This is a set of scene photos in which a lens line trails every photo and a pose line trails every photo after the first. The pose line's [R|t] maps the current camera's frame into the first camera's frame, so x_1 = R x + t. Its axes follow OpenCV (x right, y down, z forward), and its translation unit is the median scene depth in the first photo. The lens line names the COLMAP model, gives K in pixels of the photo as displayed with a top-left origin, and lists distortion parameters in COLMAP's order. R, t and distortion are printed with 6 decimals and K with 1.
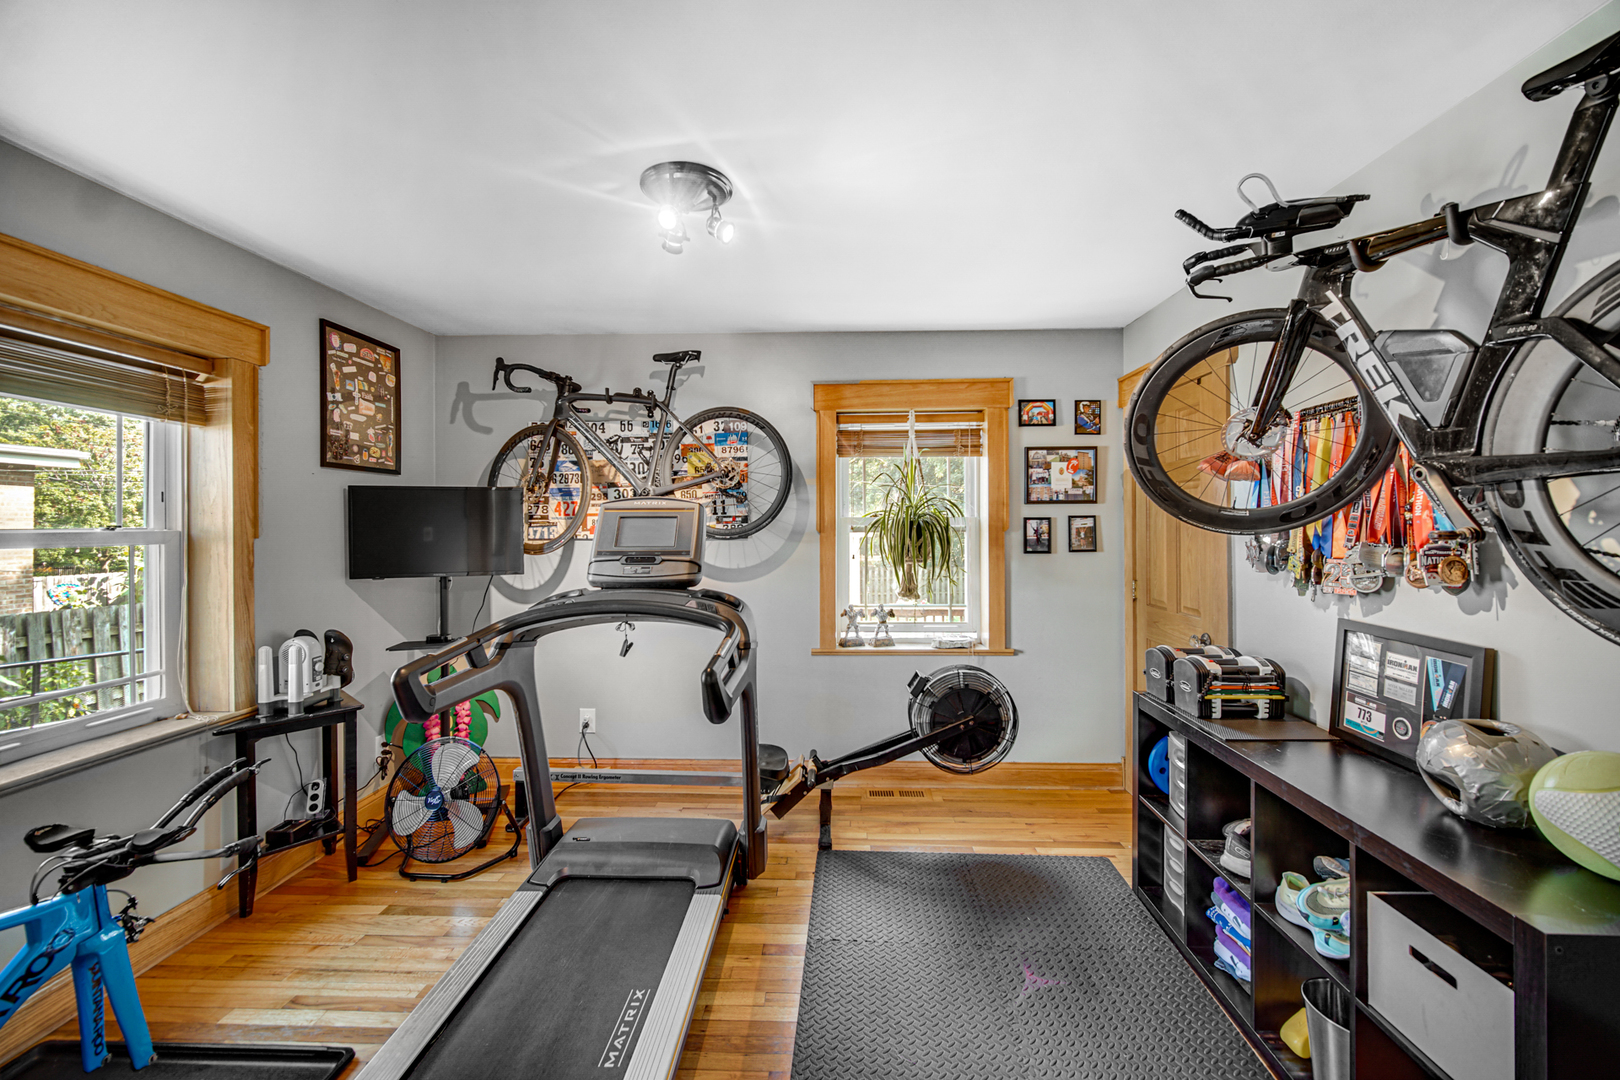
lens RADIAL K [[635.8, 0, 814.8], [0, 635.8, 525.4], [0, 0, 1]] dist [0.006432, 0.000252]
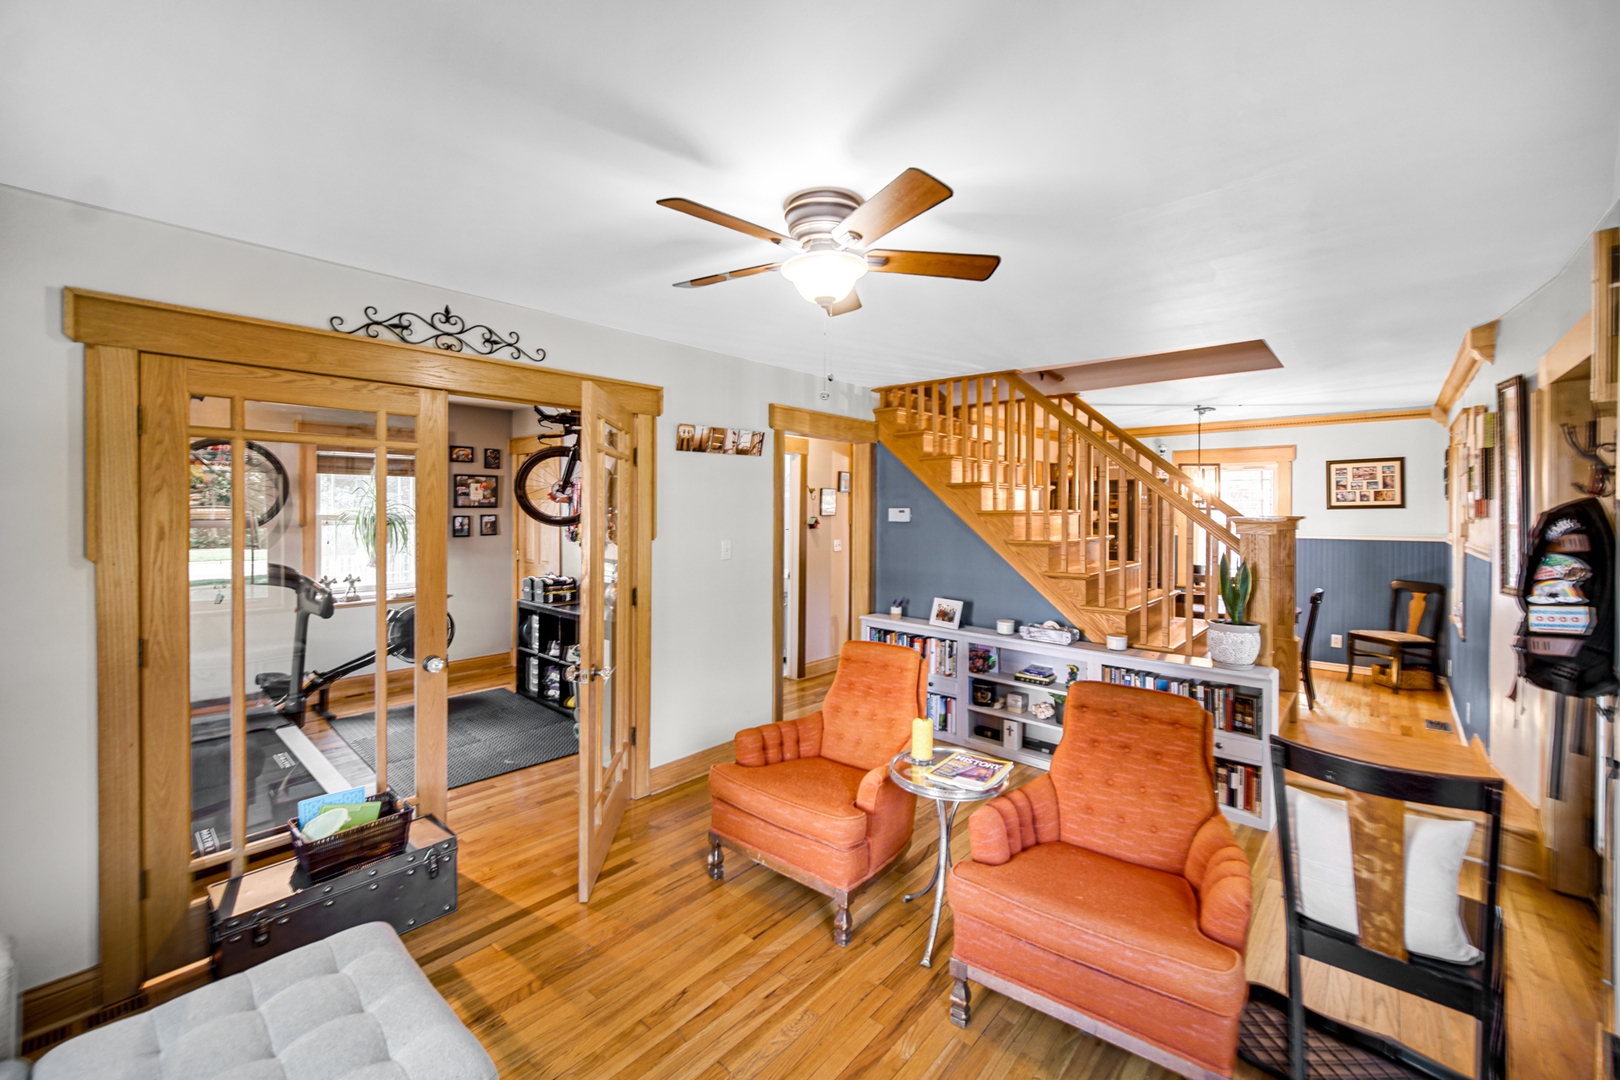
lens RADIAL K [[655.8, 0, 818.2], [0, 655.8, 516.2], [0, 0, 1]] dist [-0.001466, -0.000256]
pose [[0.626610, 0.000456, 0.779333, -0.502313], [-0.007820, 0.999953, 0.005702, -0.034675], [-0.779293, -0.009667, 0.626585, -1.007300]]
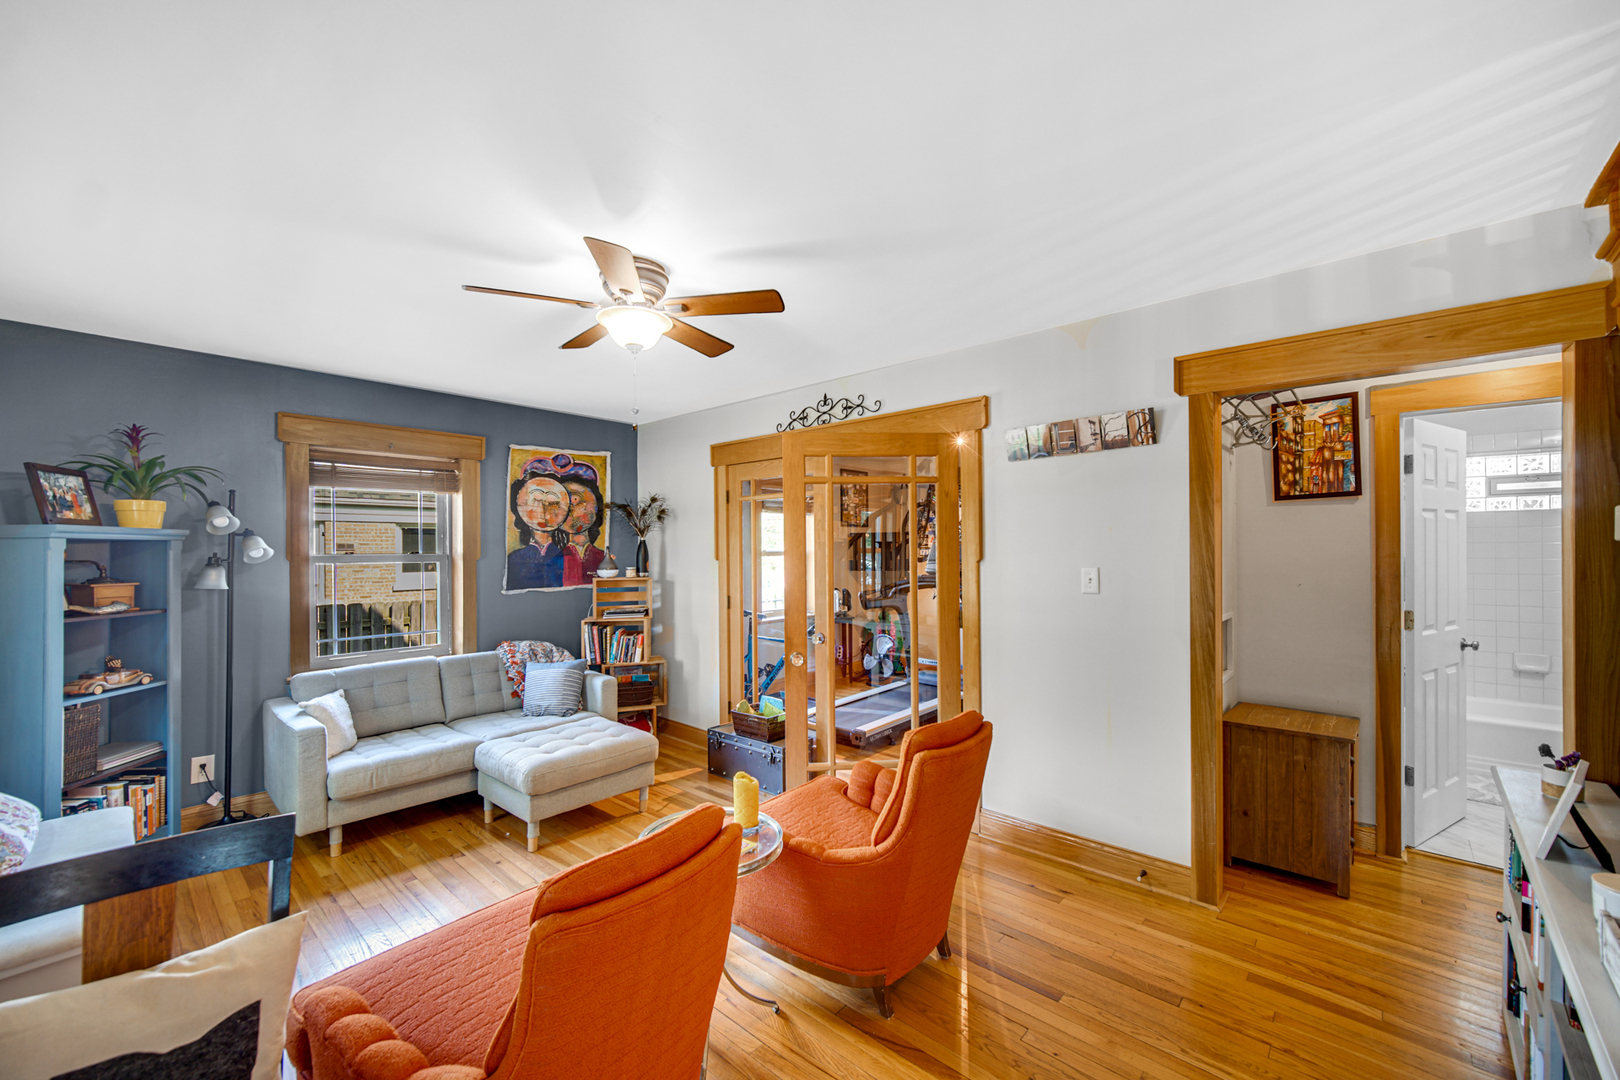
lens RADIAL K [[651.5, 0, 809.9], [0, 651.5, 548.2], [0, 0, 1]] dist [0.001300, 0.000319]
pose [[0.769414, 0.001029, -0.638750, 0.784773], [0.000787, 0.999996, 0.002558, -0.006003], [0.638750, -0.002471, 0.769410, -1.072211]]
